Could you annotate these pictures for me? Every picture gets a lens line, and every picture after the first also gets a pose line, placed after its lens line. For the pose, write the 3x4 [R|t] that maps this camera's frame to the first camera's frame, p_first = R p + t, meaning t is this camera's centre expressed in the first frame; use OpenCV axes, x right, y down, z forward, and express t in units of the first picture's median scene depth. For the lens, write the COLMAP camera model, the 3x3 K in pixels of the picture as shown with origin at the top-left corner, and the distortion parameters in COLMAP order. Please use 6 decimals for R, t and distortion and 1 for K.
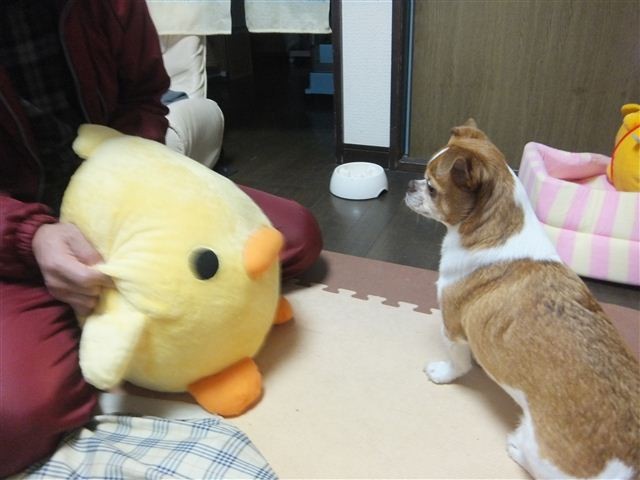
lens RADIAL K [[466.8, 0, 320.0], [0, 466.8, 240.0], [0, 0, 1]] dist [-0.061274, 0.003290]
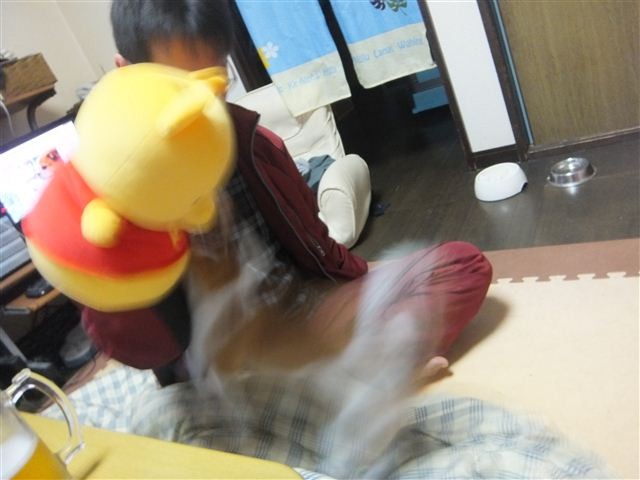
lens RADIAL K [[466.8, 0, 320.0], [0, 466.8, 240.0], [0, 0, 1]] dist [-0.061274, 0.003290]
pose [[0.924959, -0.283247, -0.253420, -0.075556], [0.276987, 0.958946, -0.060835, -0.042313], [0.260247, -0.013924, 0.965442, -0.207853]]
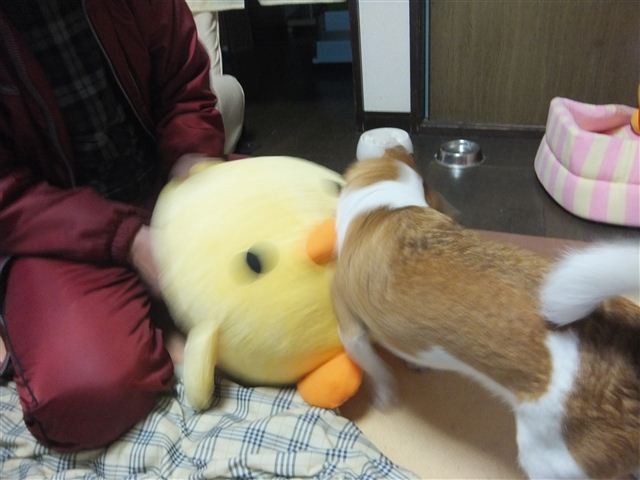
lens RADIAL K [[466.8, 0, 320.0], [0, 466.8, 240.0], [0, 0, 1]] dist [-0.061274, 0.003290]
pose [[0.997710, -0.067413, -0.005493, -0.064063], [0.067624, 0.995797, 0.061761, 0.002449], [0.001306, -0.061991, 0.998076, -0.023966]]
